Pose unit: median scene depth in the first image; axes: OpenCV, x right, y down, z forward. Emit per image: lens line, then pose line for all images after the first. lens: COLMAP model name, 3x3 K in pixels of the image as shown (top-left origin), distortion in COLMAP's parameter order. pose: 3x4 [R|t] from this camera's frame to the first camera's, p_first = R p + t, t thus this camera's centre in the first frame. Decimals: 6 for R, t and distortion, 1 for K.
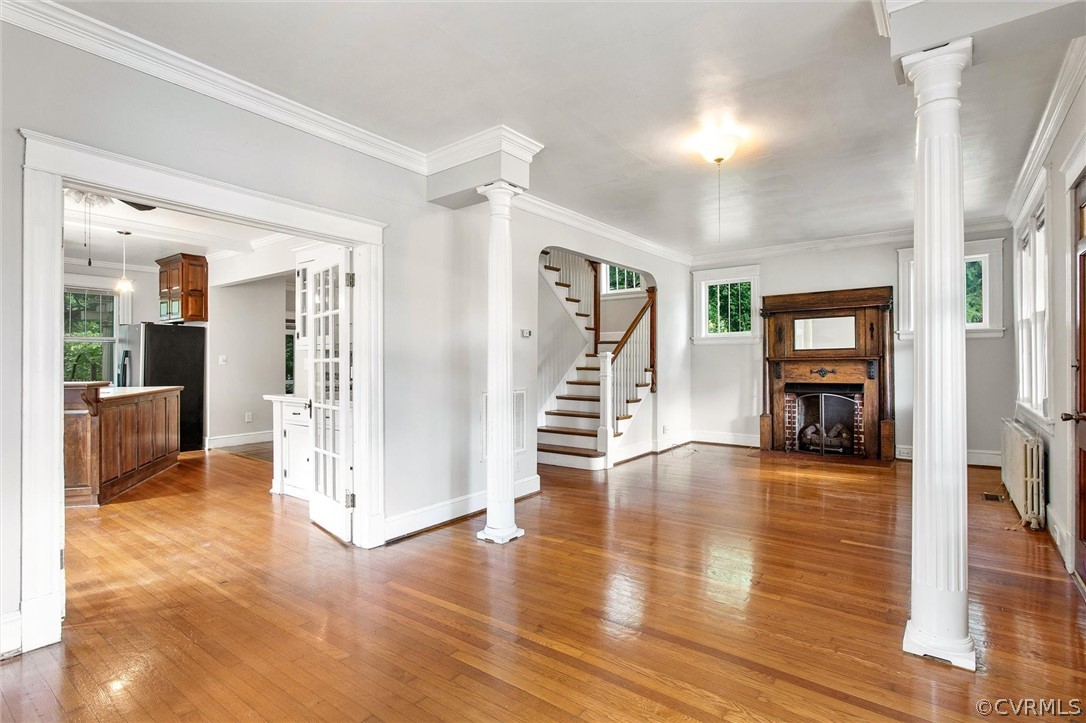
lens RADIAL K [[524.5, 0, 543.2], [0, 524.5, 358.4], [0, 0, 1]] dist [-0.001231, -0.000036]
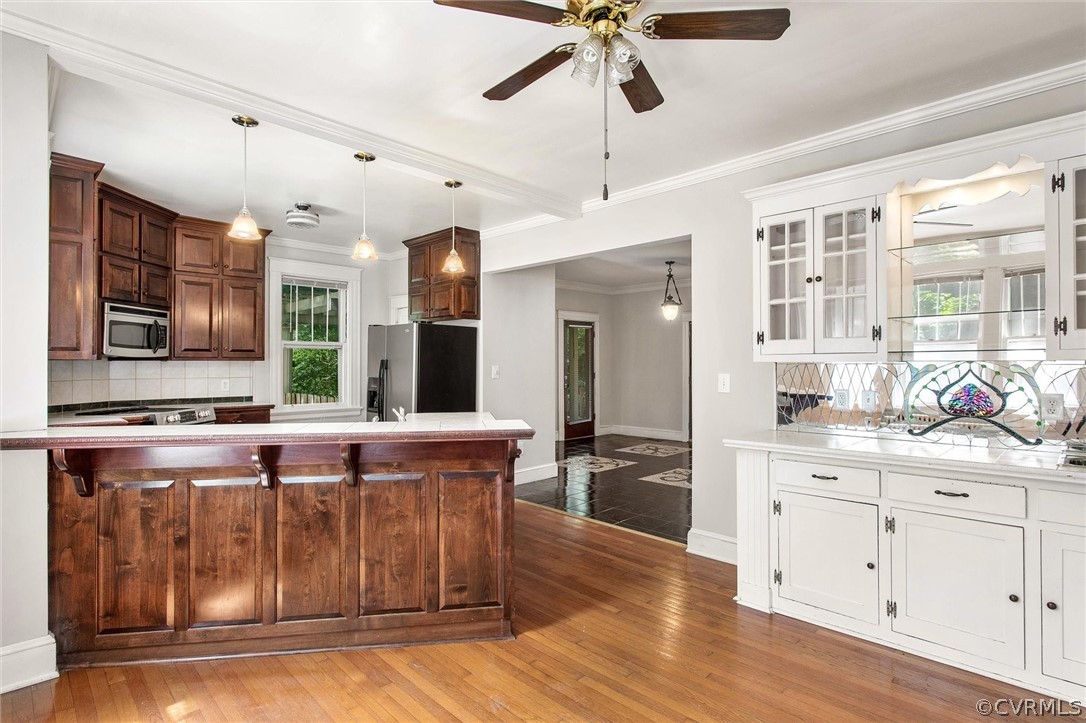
lens RADIAL K [[524.5, 0, 543.3], [0, 524.5, 364.1], [0, 0, 1]] dist [-0.001231, -0.000036]
pose [[0.992881, -0.002968, -0.119074, -0.471199], [0.004255, 0.999935, 0.010552, -0.015118], [0.119035, -0.010984, 0.992829, 0.276546]]
